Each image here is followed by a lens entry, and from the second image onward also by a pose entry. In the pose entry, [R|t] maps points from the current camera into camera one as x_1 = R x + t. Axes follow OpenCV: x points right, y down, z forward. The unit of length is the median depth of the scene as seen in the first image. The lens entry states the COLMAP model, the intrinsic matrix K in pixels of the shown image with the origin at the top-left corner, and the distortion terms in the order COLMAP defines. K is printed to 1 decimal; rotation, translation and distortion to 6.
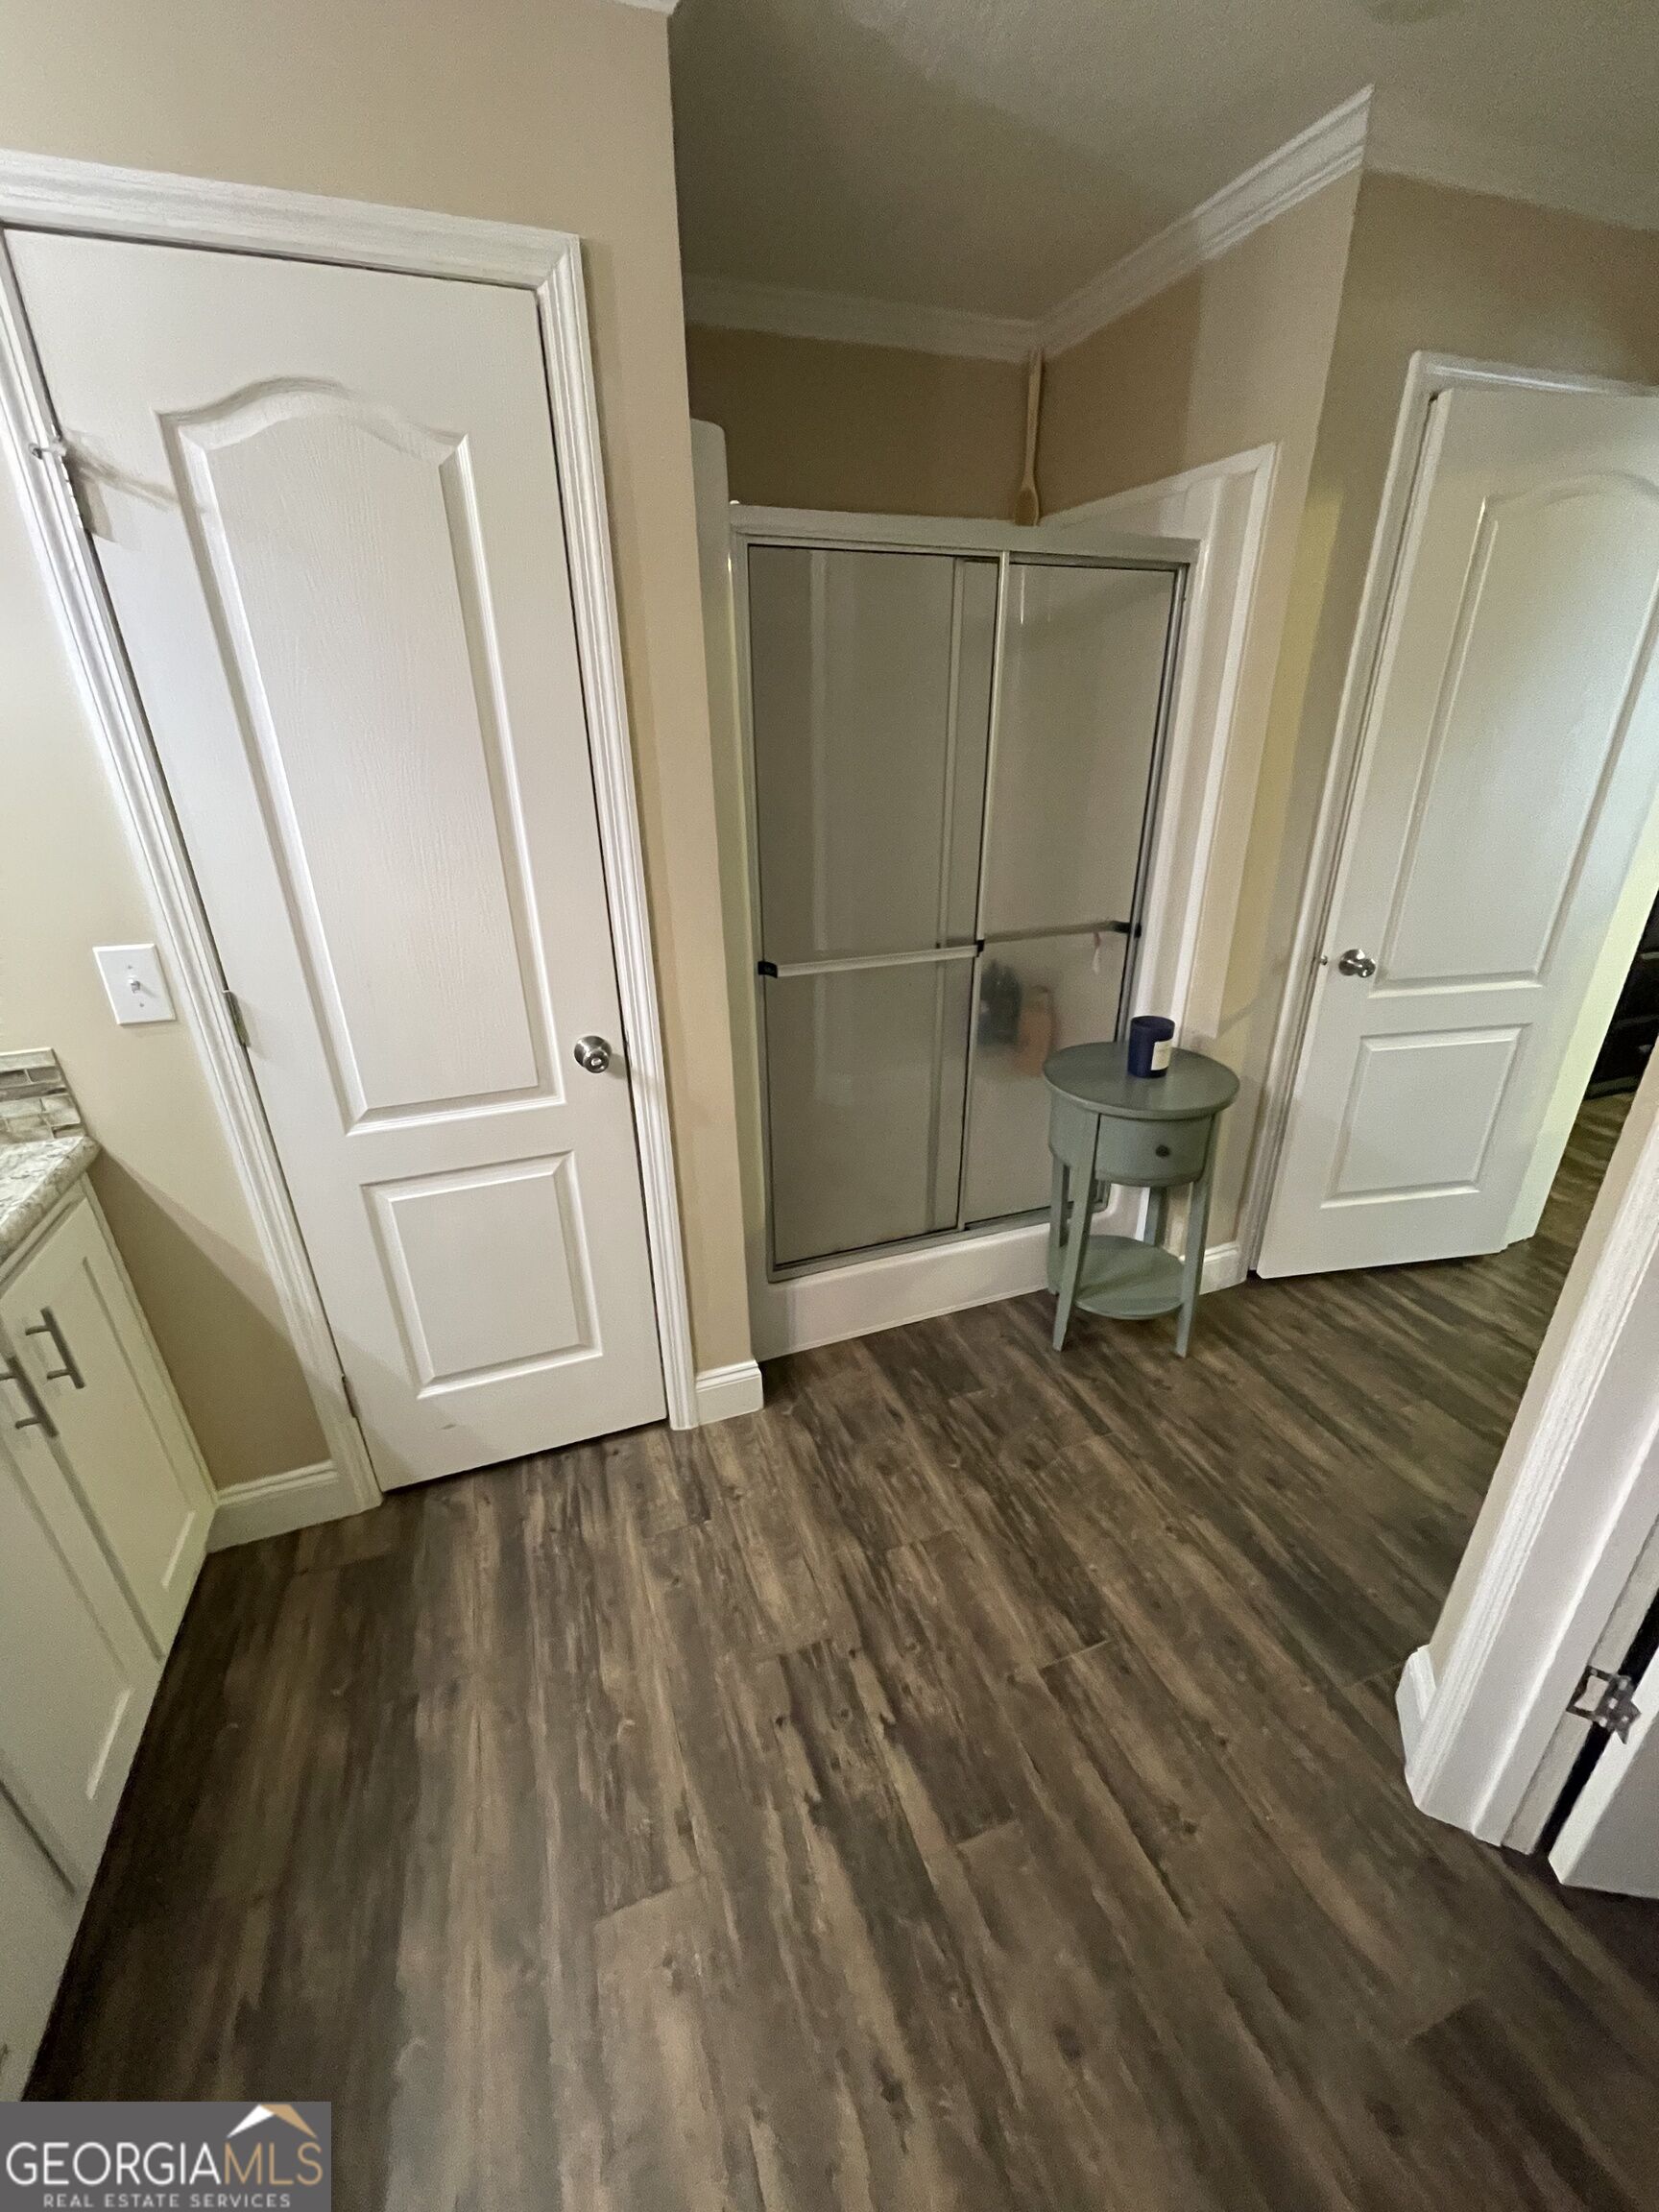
lens RADIAL K [[896.4, 0, 833.8], [0, 896.4, 1108.0], [0, 0, 1]] dist [0.005088, -0.000384]
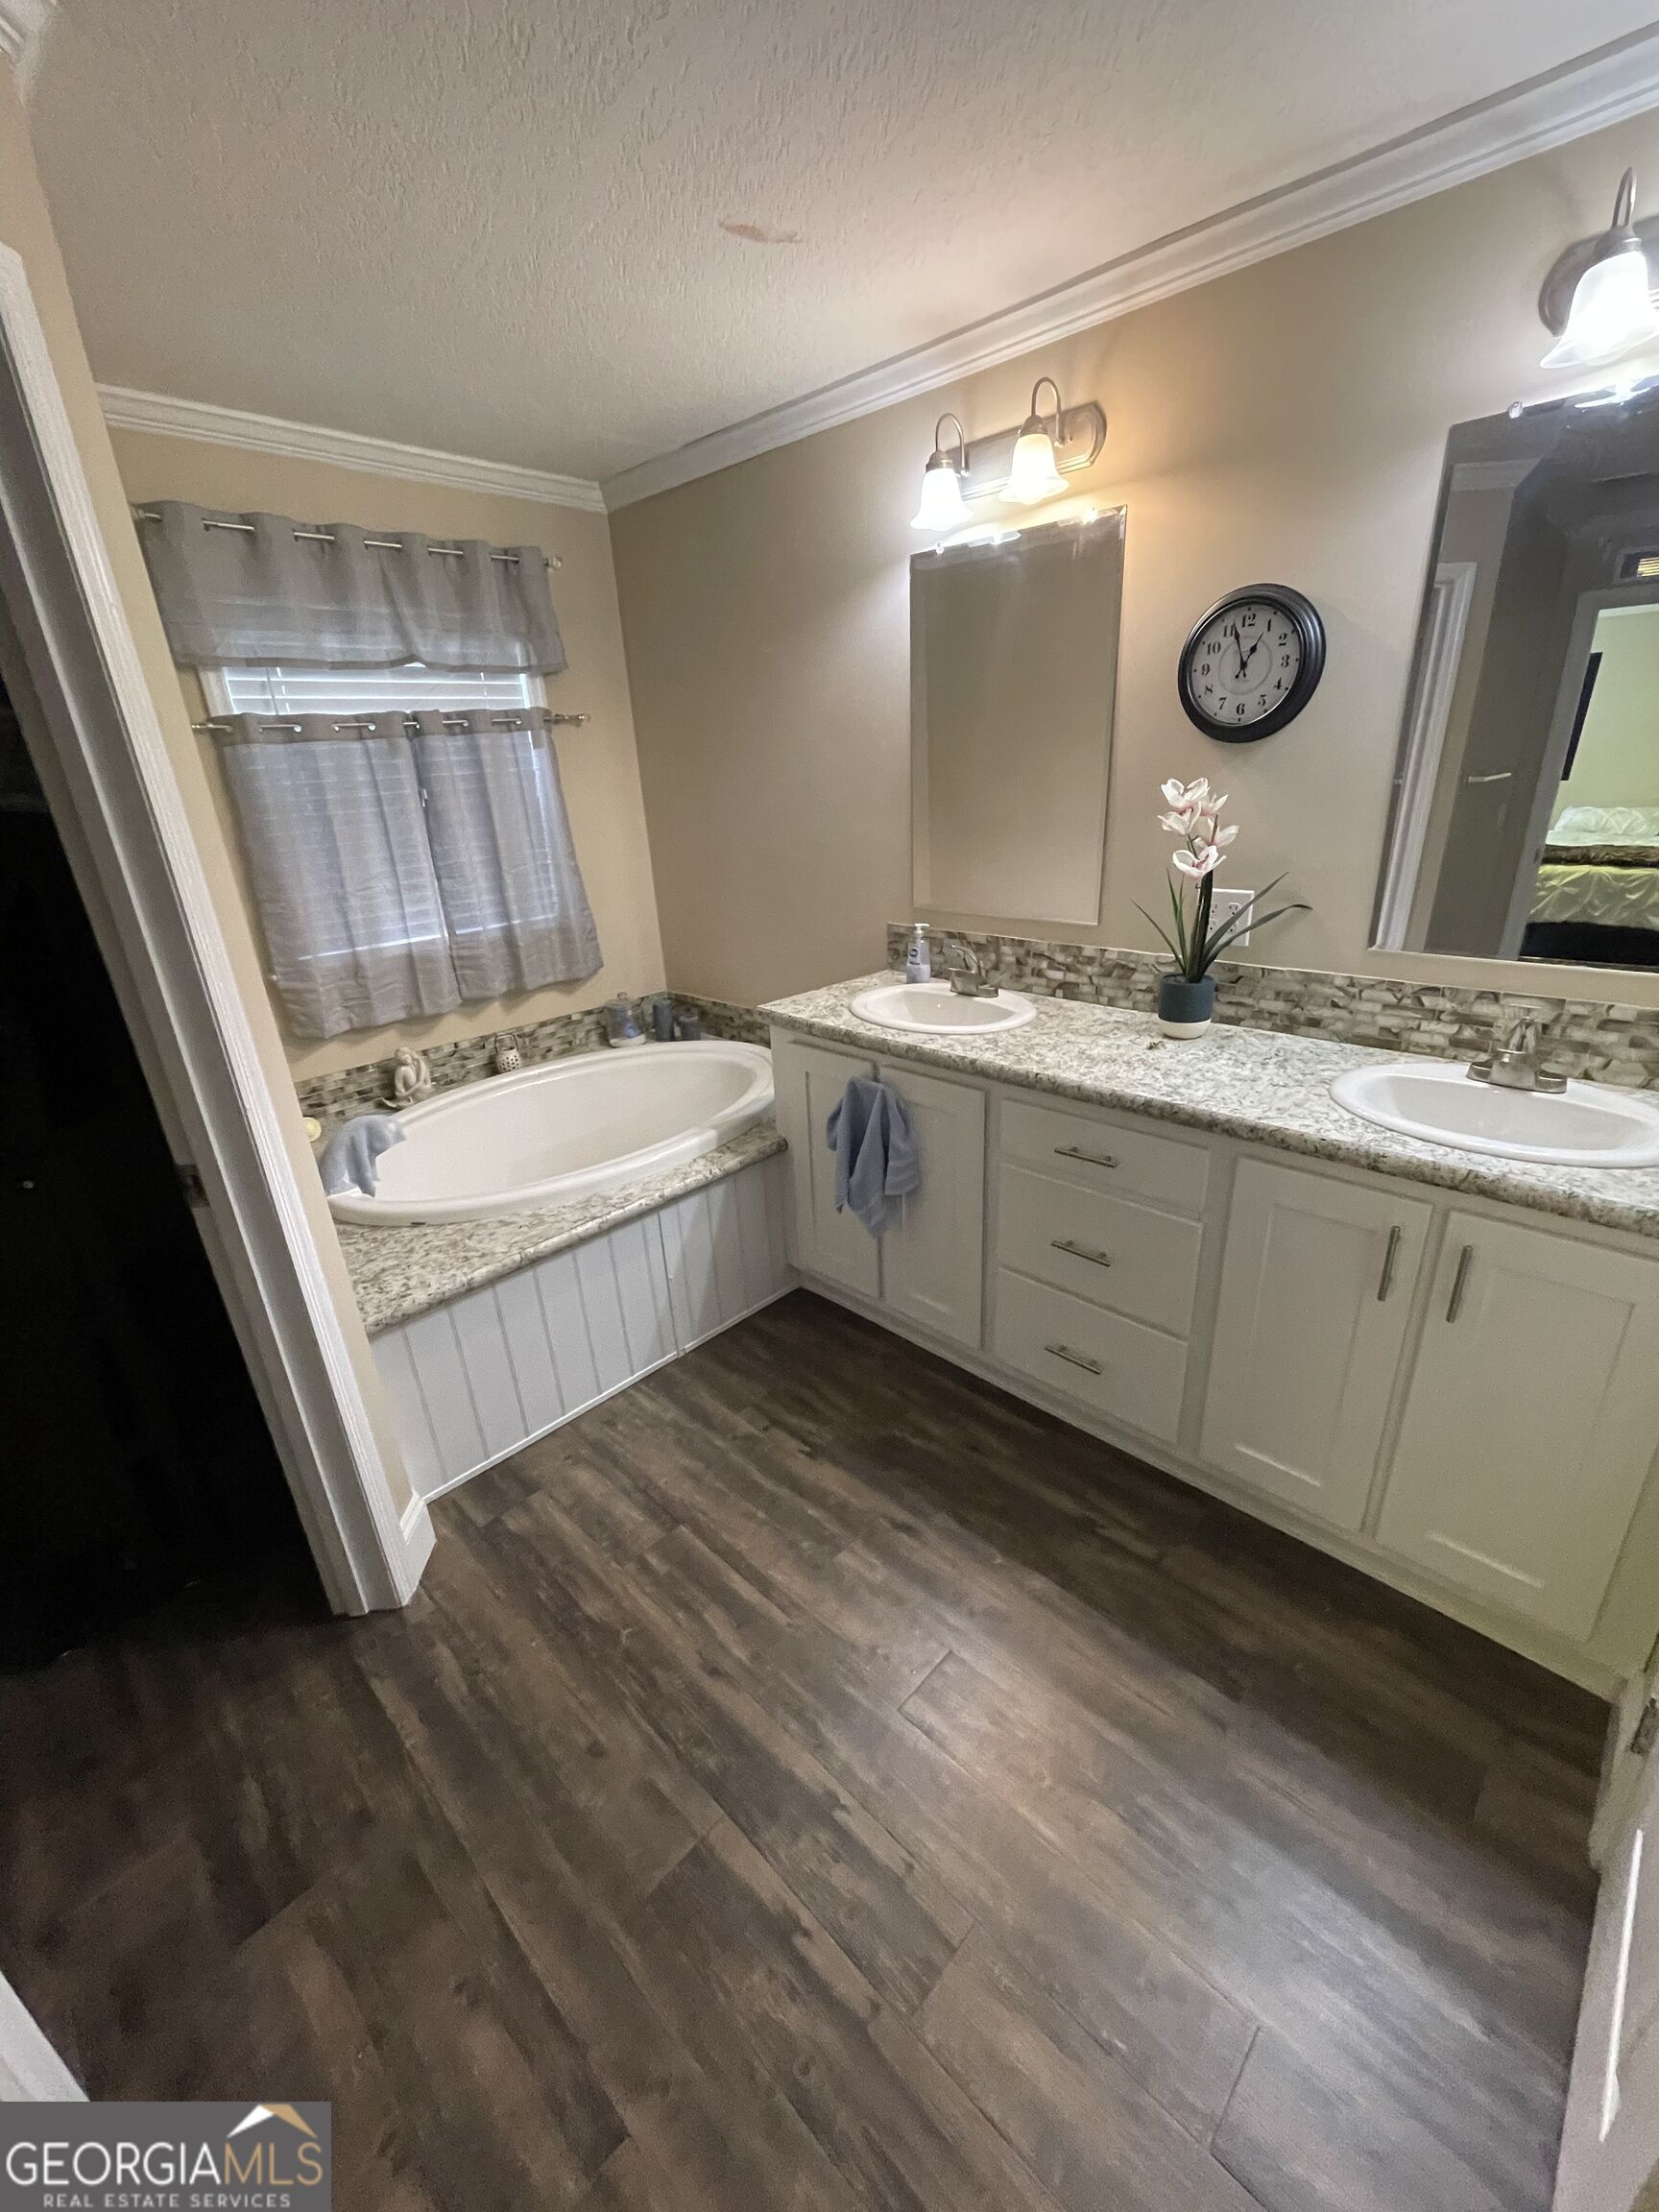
lens RADIAL K [[896.4, 0, 831.2], [0, 896.4, 1112.6], [0, 0, 1]] dist [0.005088, -0.000384]
pose [[-0.896345, 0.218773, -0.385622, 0.204285], [-0.118087, 0.720553, 0.683271, -0.496609], [0.427342, 0.657984, -0.620029, 1.089120]]
